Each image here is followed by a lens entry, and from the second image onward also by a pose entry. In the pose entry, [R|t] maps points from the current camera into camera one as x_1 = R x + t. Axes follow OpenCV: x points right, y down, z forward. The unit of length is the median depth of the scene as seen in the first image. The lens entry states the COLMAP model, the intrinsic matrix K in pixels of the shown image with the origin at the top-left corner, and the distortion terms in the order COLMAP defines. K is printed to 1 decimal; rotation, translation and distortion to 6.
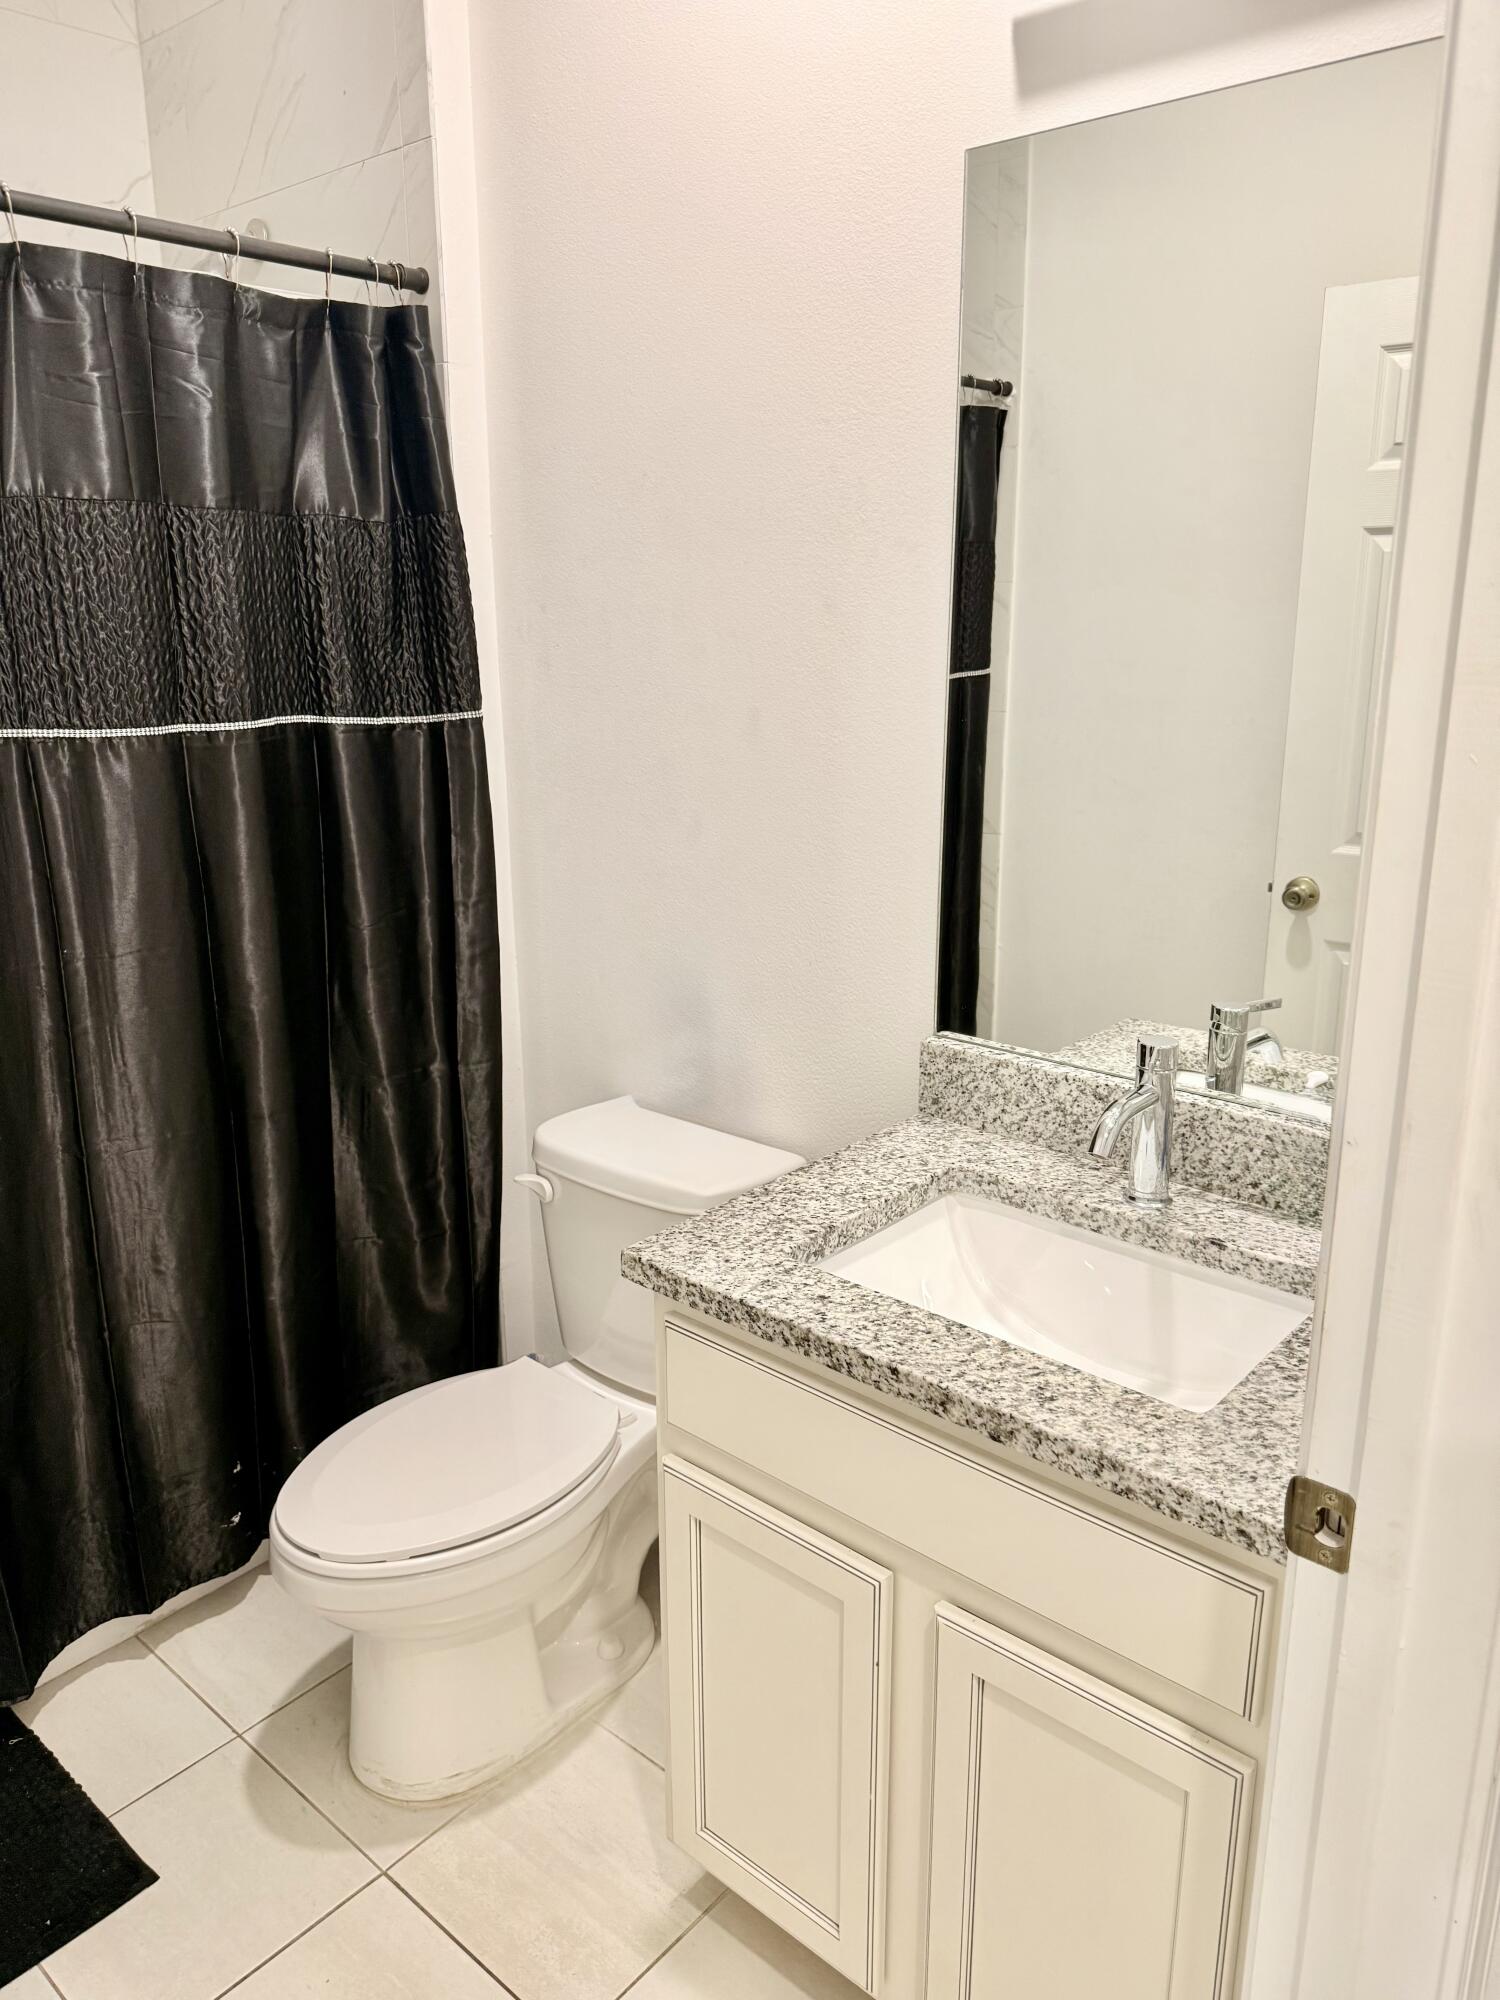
lens RADIAL K [[1411.5, 0, 747.6], [0, 1411.5, 995.7], [0, 0, 1]] dist [0.034433, -0.010144]
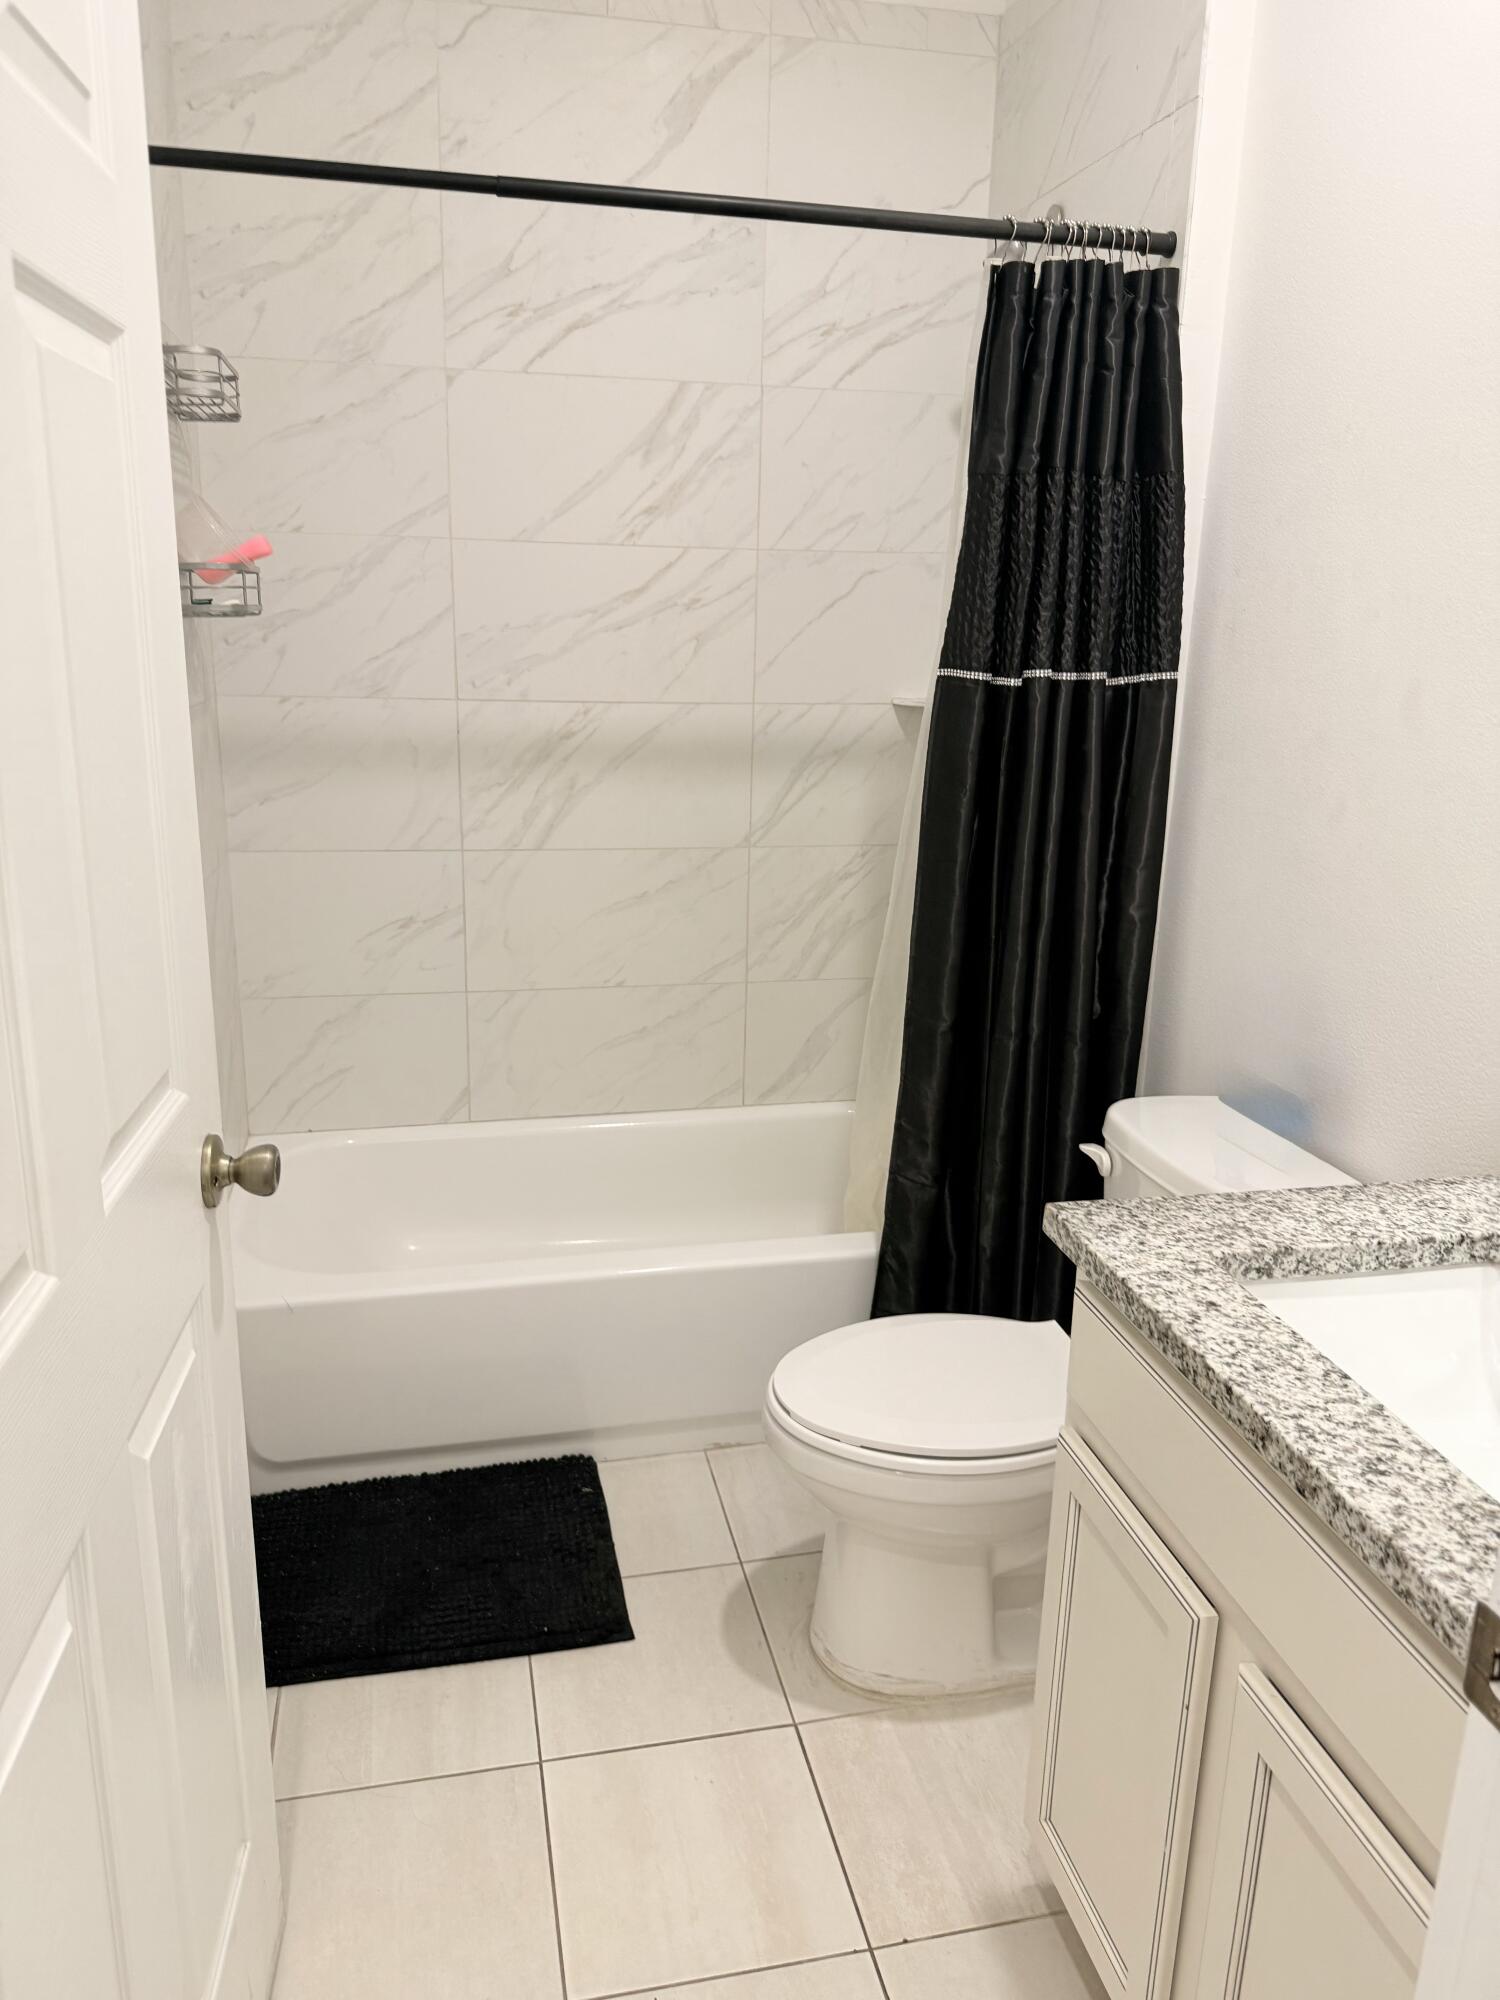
lens RADIAL K [[1411.5, 0, 751.7], [0, 1411.5, 999.0], [0, 0, 1]] dist [0.034433, -0.010144]
pose [[0.823187, 0.181511, -0.537974, 0.270234], [-0.181105, 0.981969, 0.054194, 0.024126], [0.538111, 0.052818, 0.841217, 0.055760]]
